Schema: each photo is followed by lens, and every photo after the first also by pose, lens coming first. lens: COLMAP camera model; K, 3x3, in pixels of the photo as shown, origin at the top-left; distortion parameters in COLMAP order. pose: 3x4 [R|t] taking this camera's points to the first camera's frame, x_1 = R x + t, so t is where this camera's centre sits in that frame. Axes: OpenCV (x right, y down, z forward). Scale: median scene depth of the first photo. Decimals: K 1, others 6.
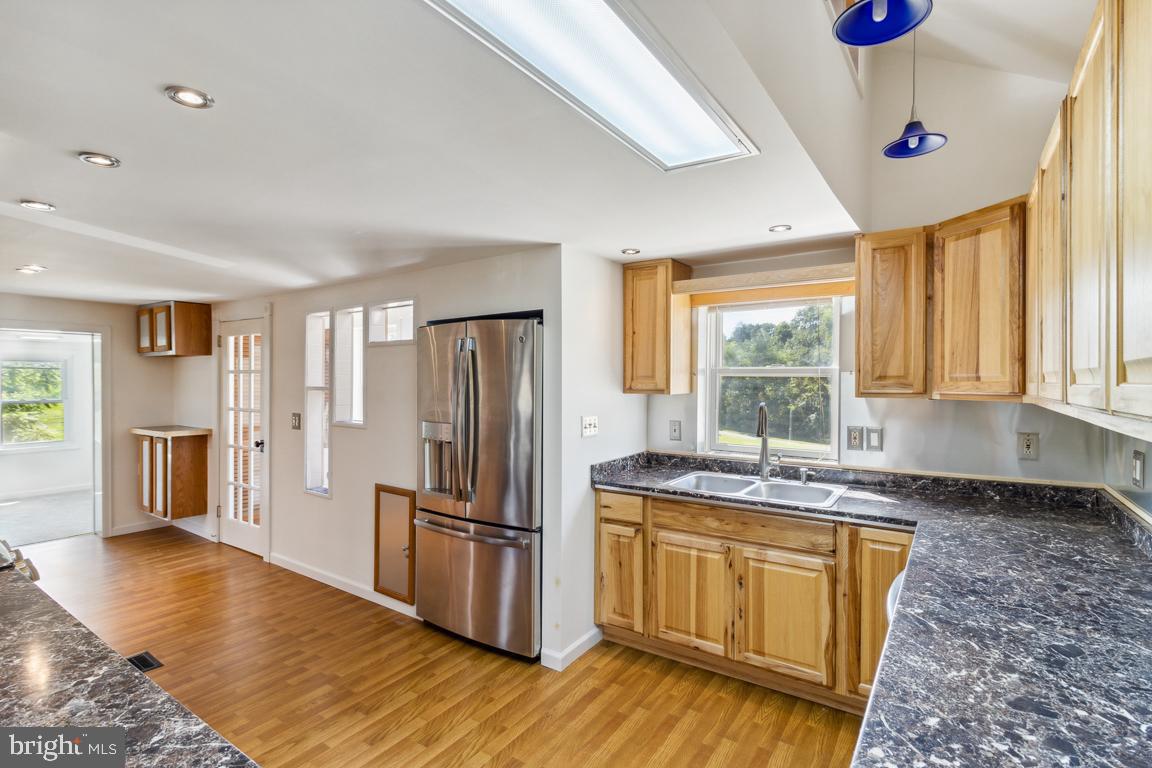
lens RADIAL K [[539.3, 0, 589.6], [0, 539.3, 380.1], [0, 0, 1]] dist [0.001030, 0.000254]
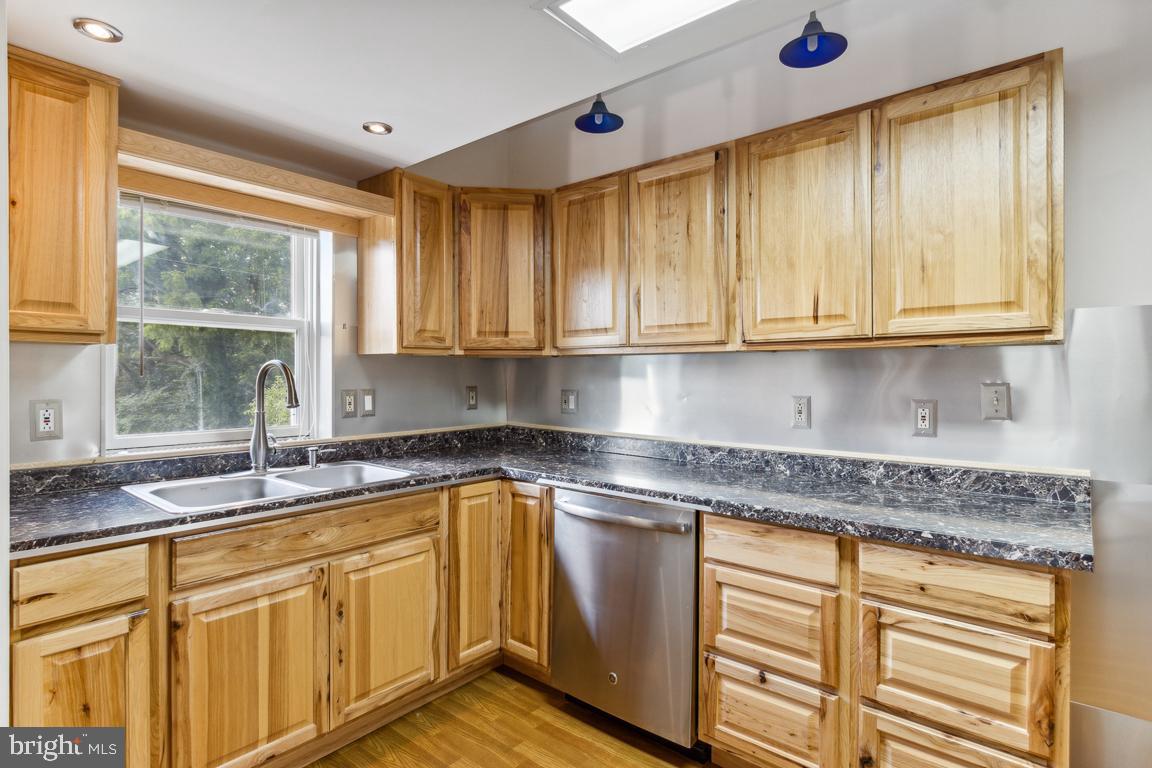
lens RADIAL K [[588.9, 0, 577.9], [0, 588.9, 370.1], [0, 0, 1]] dist [-0.003311, -0.000672]
pose [[0.119879, 0.004204, 0.992780, -0.435028], [-0.000016, 0.999991, -0.004233, 0.066482], [-0.992789, 0.000492, 0.119878, 0.602189]]
